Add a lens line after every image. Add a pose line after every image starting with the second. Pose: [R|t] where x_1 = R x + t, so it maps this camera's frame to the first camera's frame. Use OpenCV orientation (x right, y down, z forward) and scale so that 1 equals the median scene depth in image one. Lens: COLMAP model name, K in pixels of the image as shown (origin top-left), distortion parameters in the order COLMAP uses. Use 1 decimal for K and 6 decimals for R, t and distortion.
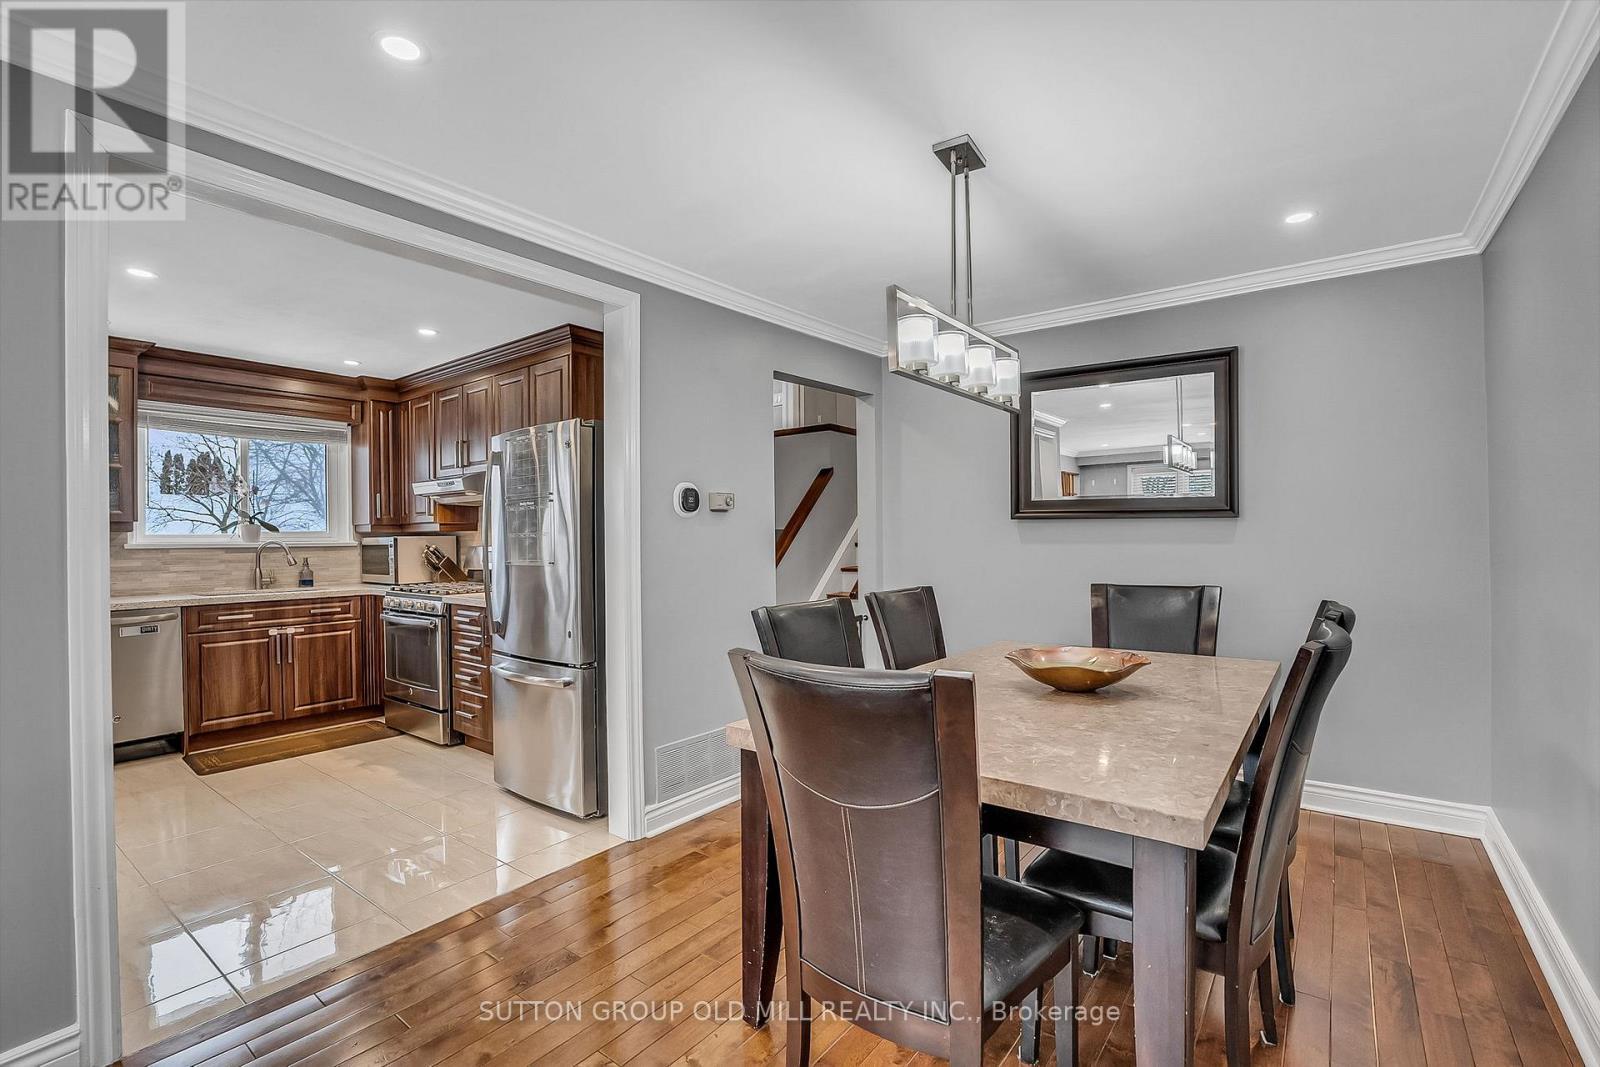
lens RADIAL K [[708.9, 0, 800.0], [0, 708.9, 533.5], [0, 0, 1]] dist [-0.033158, 0.000880]
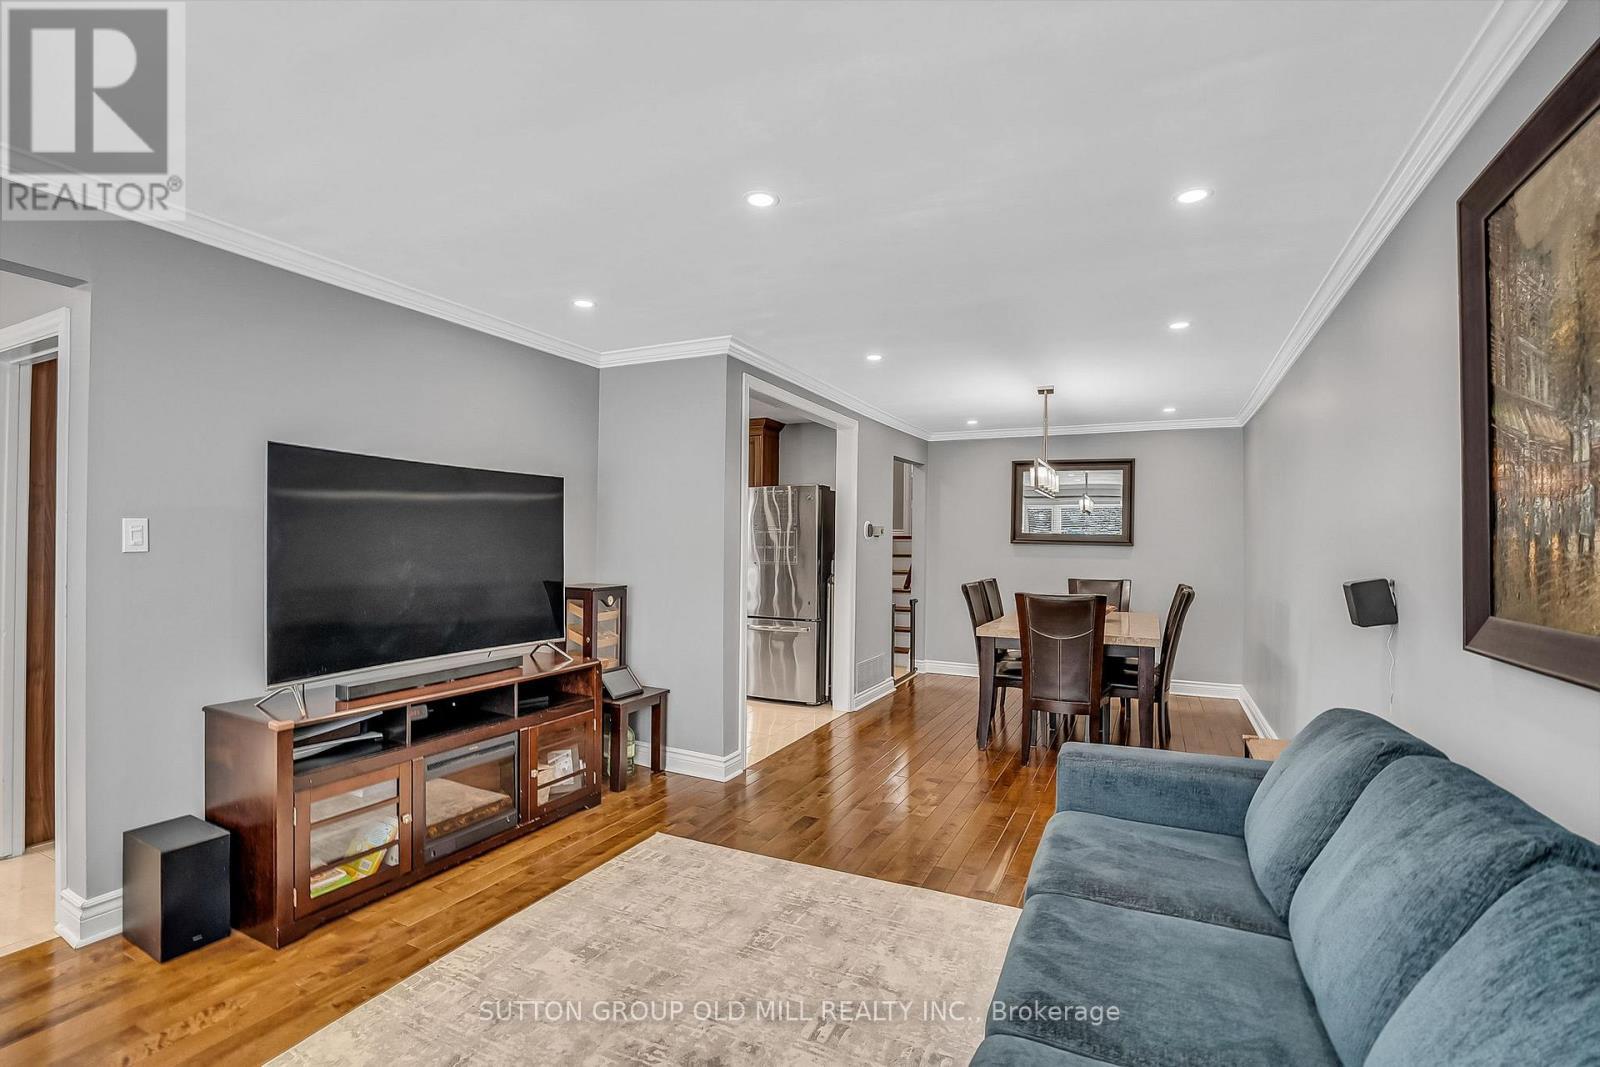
lens RADIAL K [[749.1, 0, 800.0], [0, 749.1, 533.5], [0, 0, 1]] dist [-0.052677, 0.022599]
pose [[0.978048, 0.025450, 0.206819, -0.740880], [-0.021681, 0.999555, -0.020468, 0.003886], [-0.207248, 0.015535, 0.978165, -0.864037]]
